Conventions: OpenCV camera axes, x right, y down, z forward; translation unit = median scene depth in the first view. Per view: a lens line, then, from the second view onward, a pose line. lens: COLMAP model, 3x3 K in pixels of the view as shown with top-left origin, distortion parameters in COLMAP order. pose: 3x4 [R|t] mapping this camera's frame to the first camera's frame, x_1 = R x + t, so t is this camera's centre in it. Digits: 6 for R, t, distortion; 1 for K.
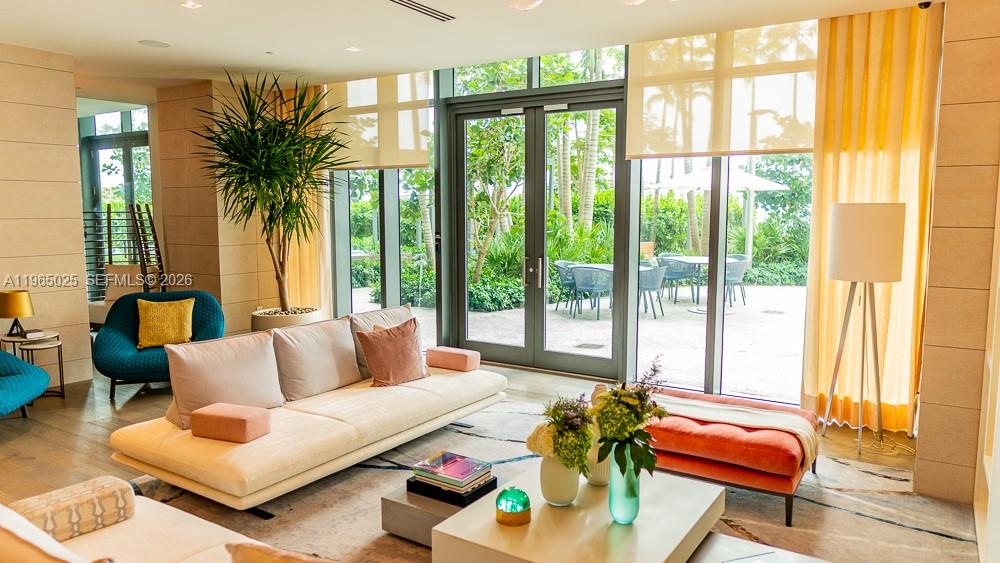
lens RADIAL K [[709.1, 0, 499.3], [0, 709.1, 281.2], [0, 0, 1]] dist [-0.047005, 0.014639]
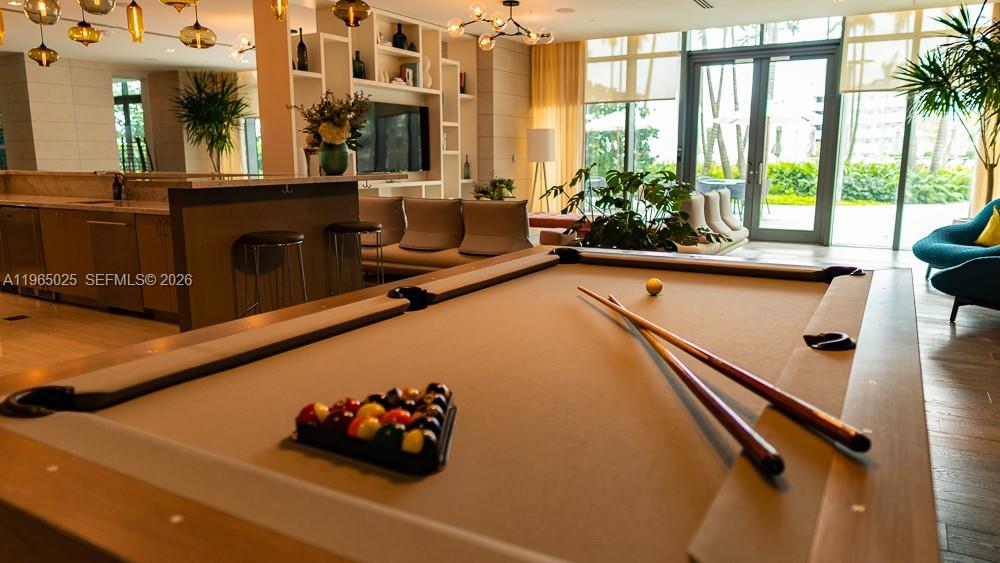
lens RADIAL K [[709.1, 0, 499.3], [0, 709.1, 283.4], [0, 0, 1]] dist [-0.047005, 0.014639]
pose [[0.999160, -0.008737, 0.040043, 0.389592], [0.005454, 0.996670, 0.081364, 0.142925], [-0.040621, -0.081077, 0.995880, -0.997177]]
